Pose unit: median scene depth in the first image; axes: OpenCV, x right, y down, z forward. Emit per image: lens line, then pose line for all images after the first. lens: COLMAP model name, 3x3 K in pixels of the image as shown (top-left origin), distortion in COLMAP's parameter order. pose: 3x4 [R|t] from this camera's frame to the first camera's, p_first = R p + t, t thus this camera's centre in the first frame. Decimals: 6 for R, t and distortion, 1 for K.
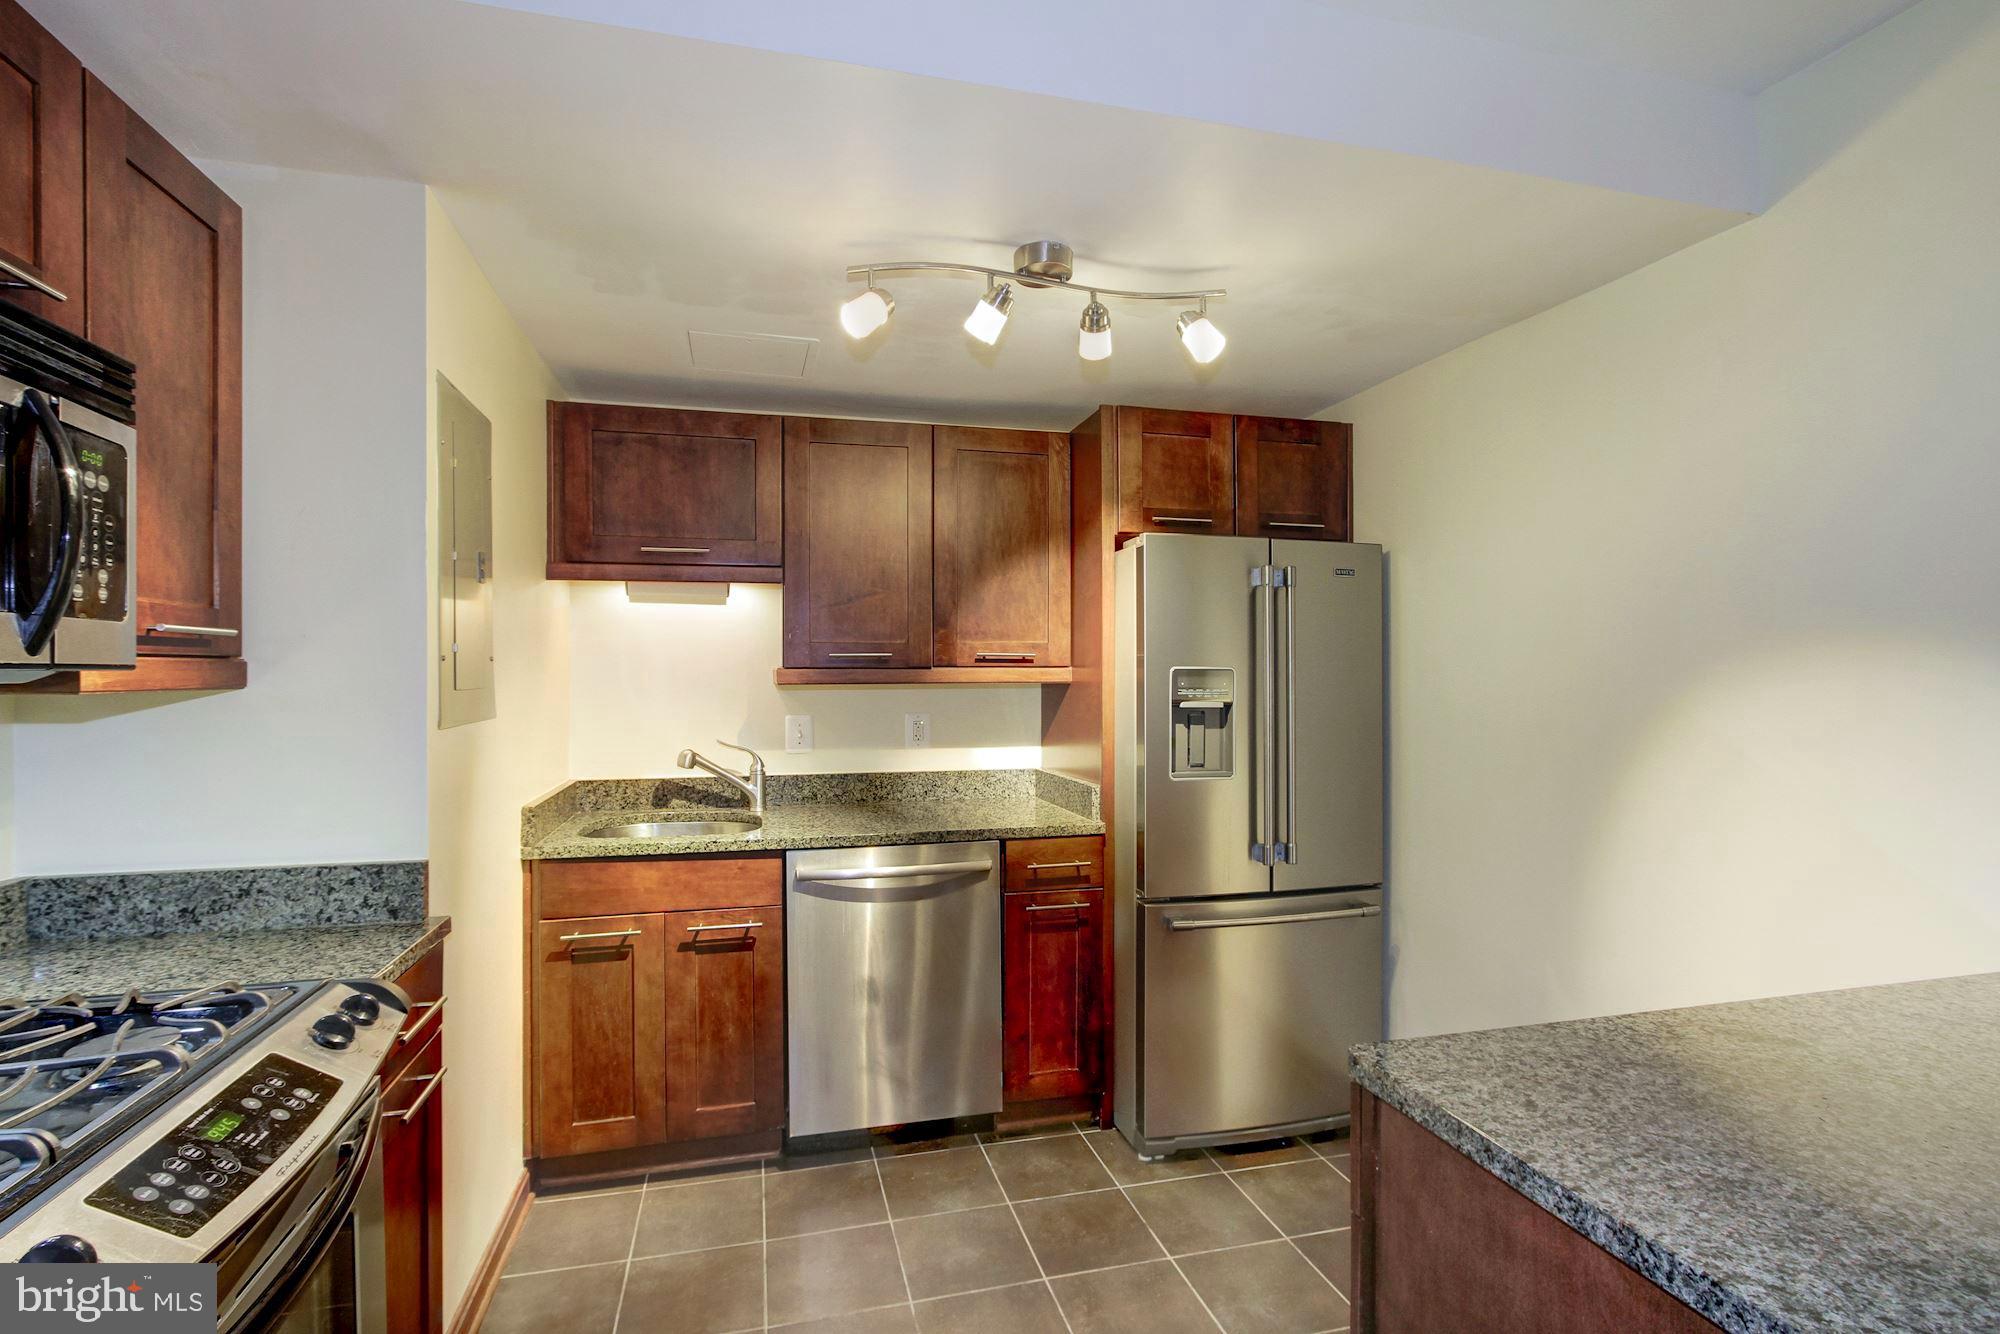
lens RADIAL K [[921.7, 0, 997.4], [0, 921.7, 679.5], [0, 0, 1]] dist [-0.008258, 0.000562]
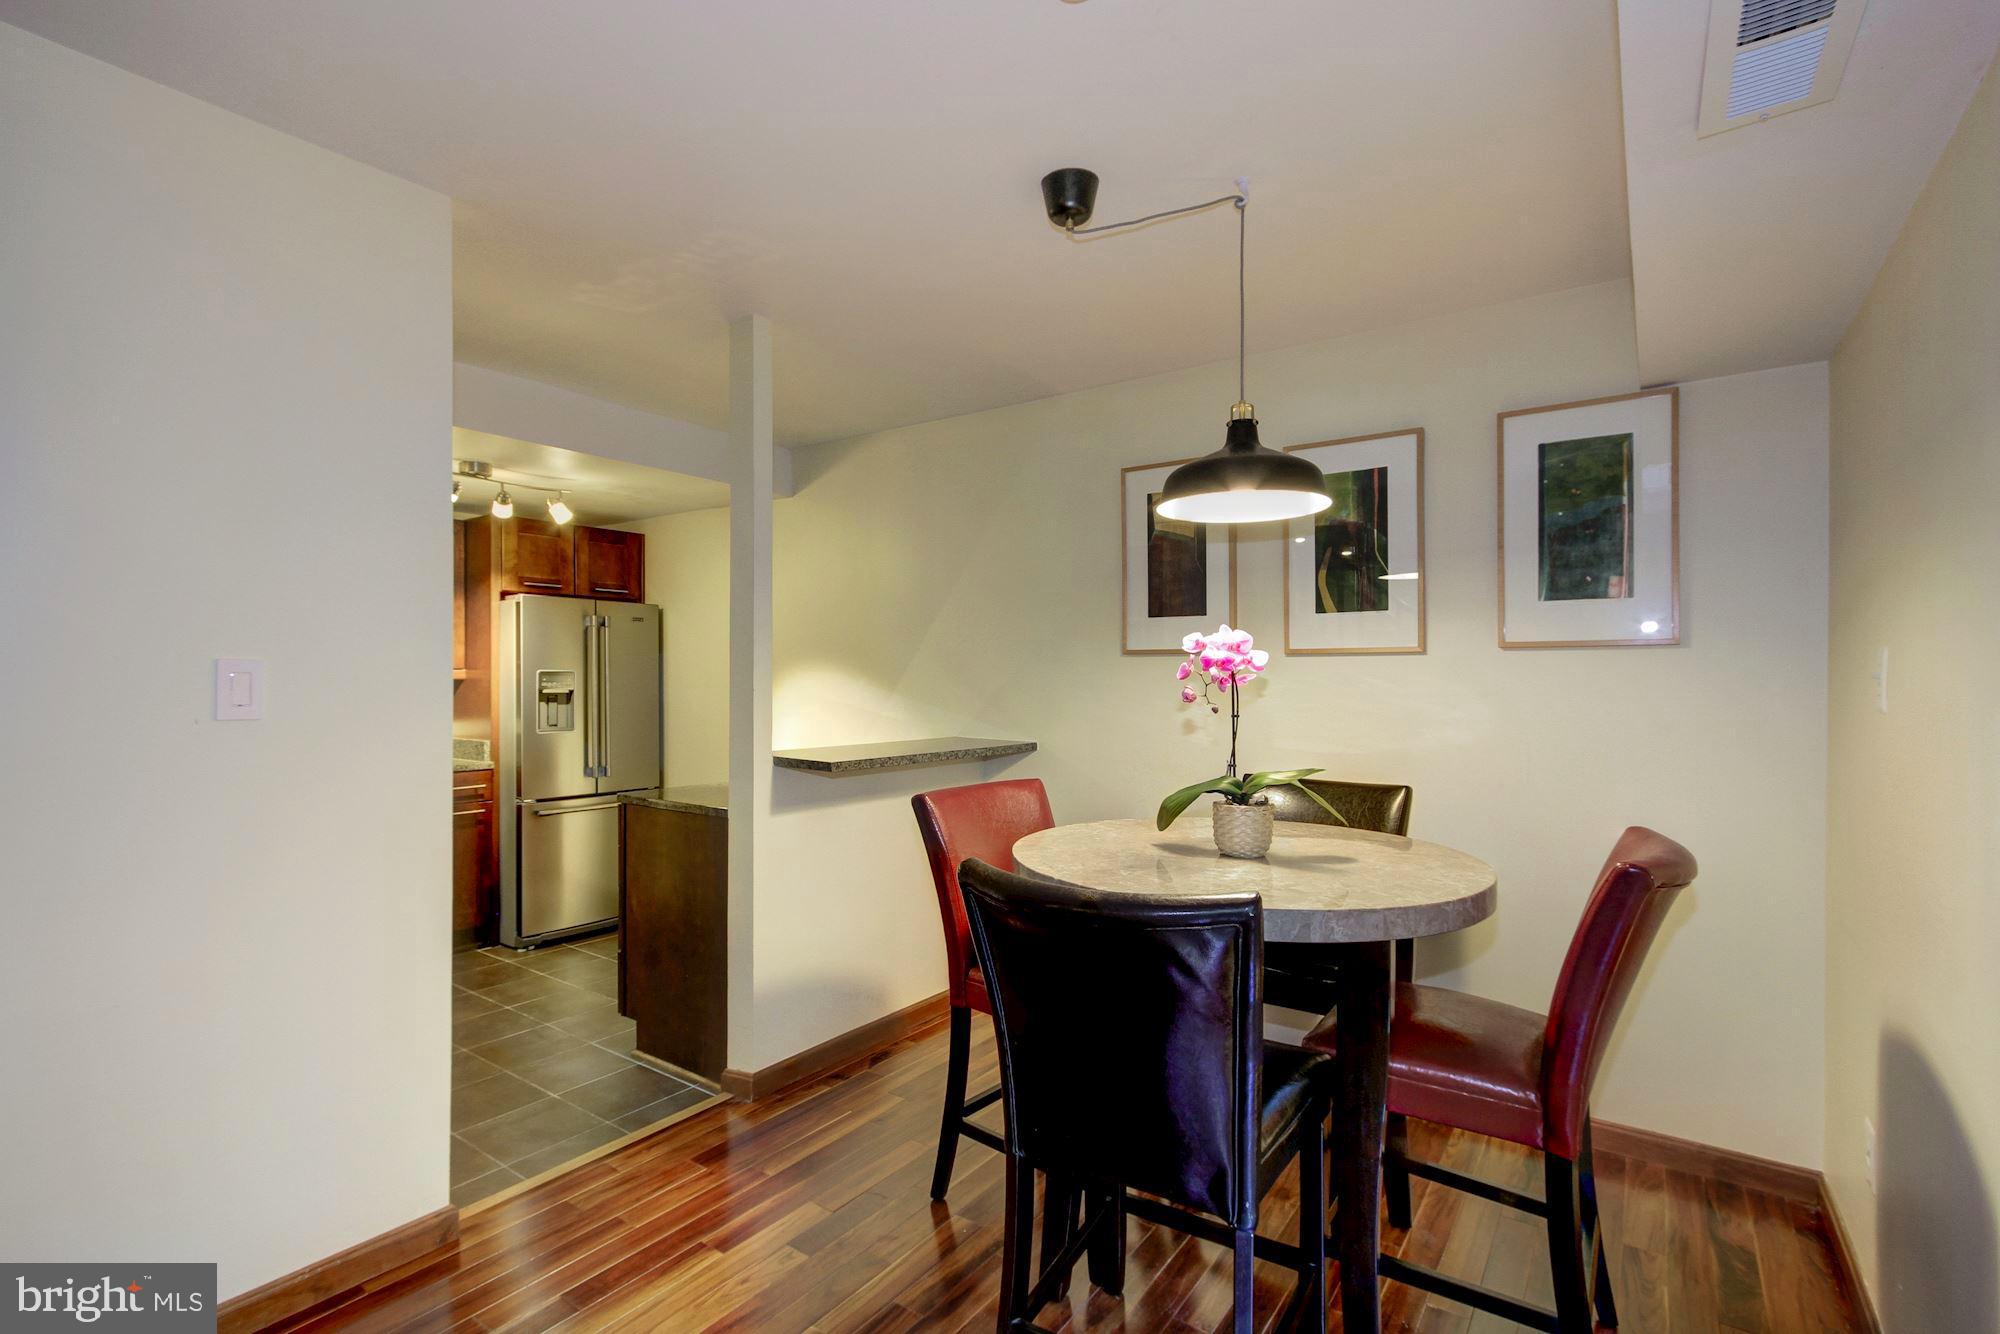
lens RADIAL K [[921.7, 0, 991.6], [0, 921.7, 682.8], [0, 0, 1]] dist [-0.008258, 0.000562]
pose [[0.775195, -0.001263, 0.631720, -0.244060], [-0.000533, 0.999996, 0.002653, 0.005640], [-0.631721, -0.002393, 0.775192, -0.895018]]
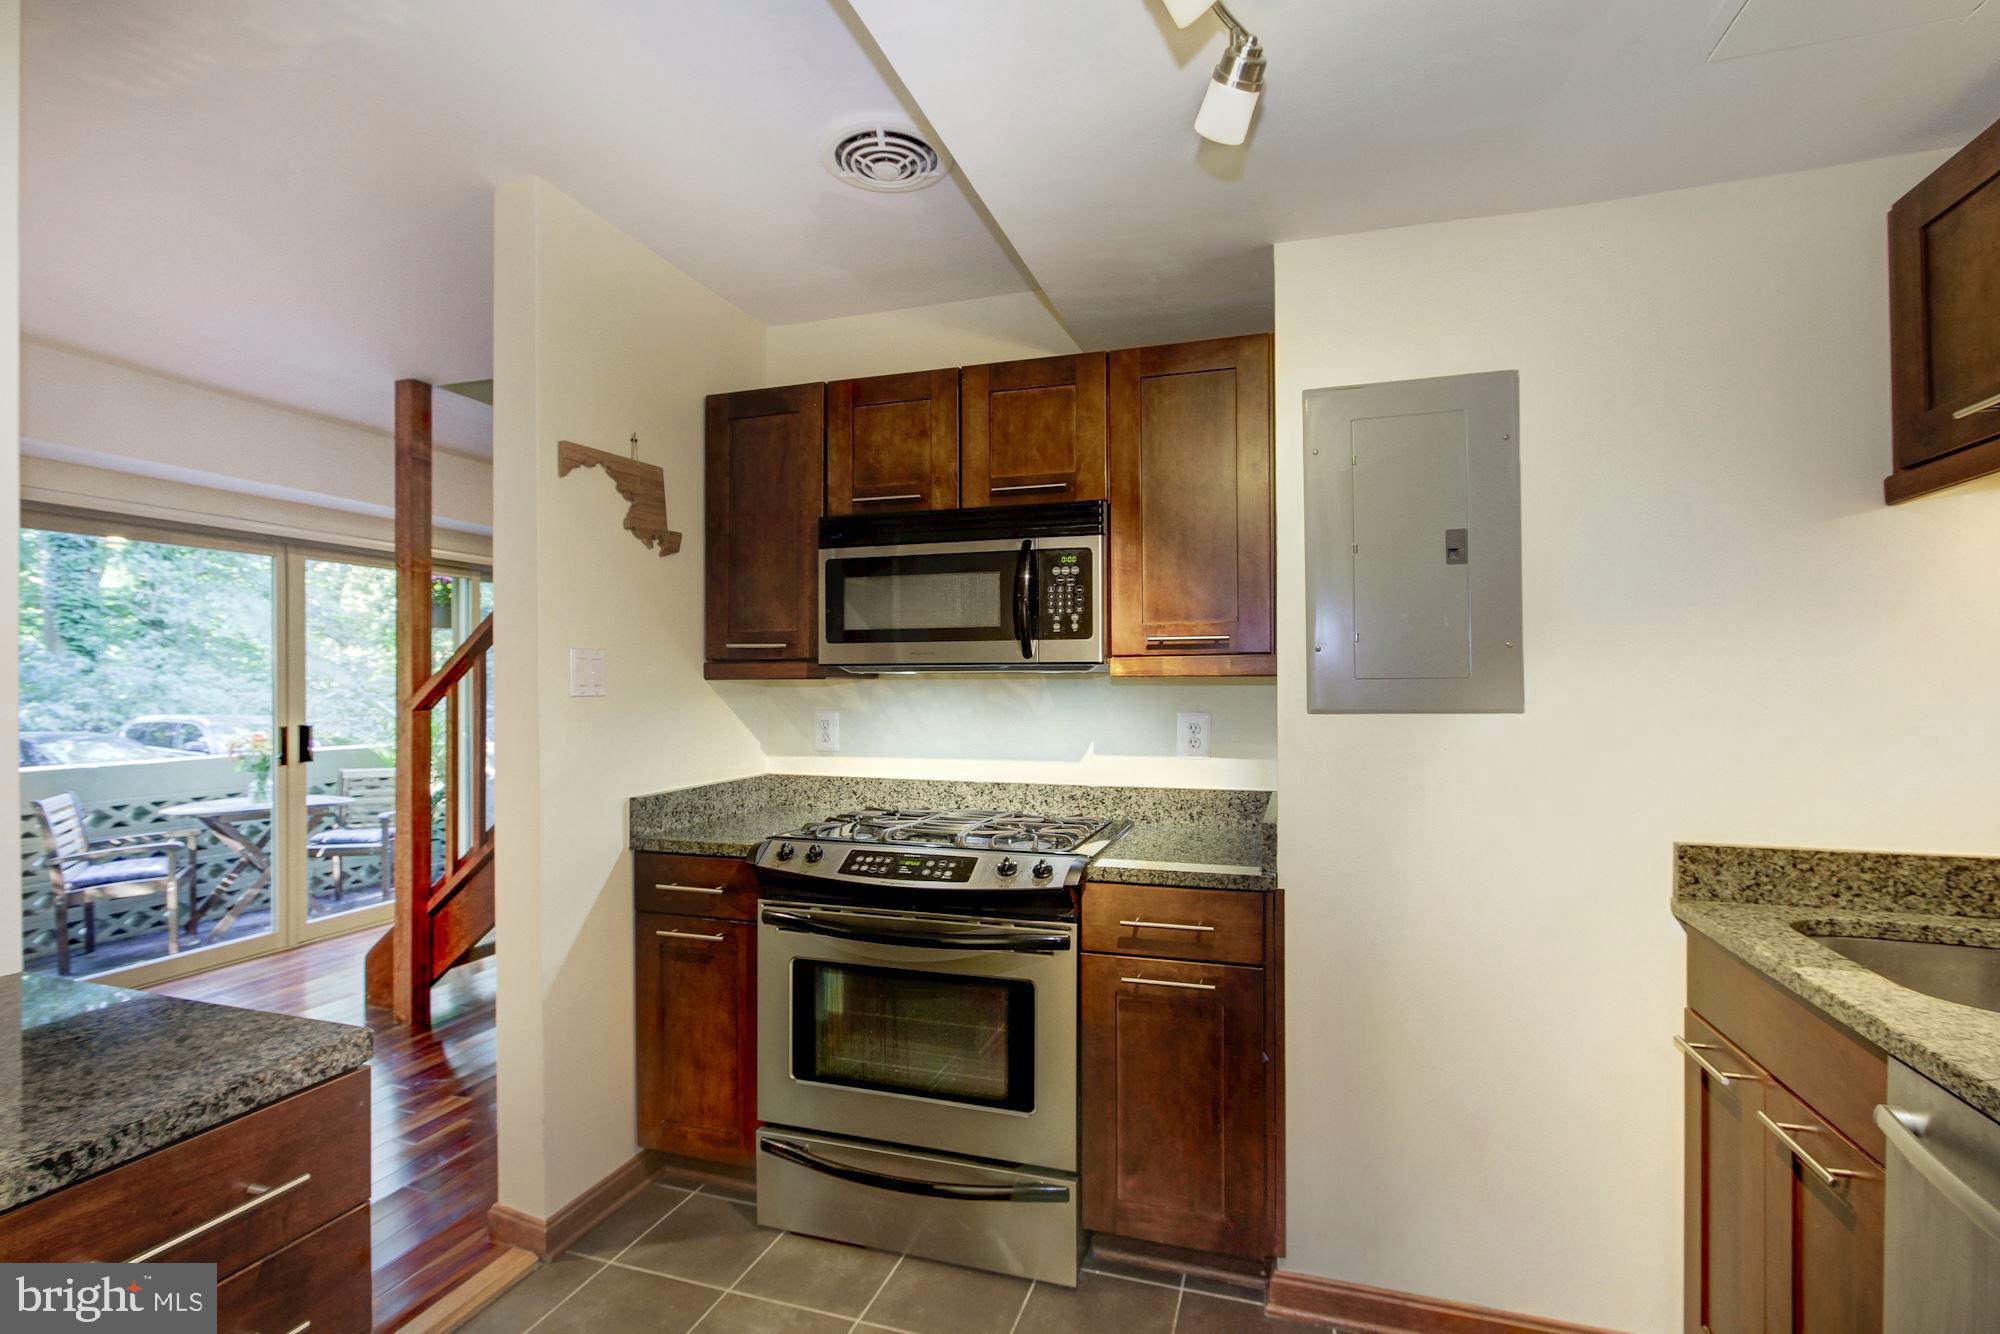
lens RADIAL K [[921.7, 0, 1007.5], [0, 921.7, 672.9], [0, 0, 1]] dist [-0.008258, 0.000562]
pose [[-0.538597, -0.005770, -0.842544, 0.492341], [-0.004038, 0.999983, -0.004267, 0.010787], [0.842554, 0.001104, -0.538611, 1.224066]]
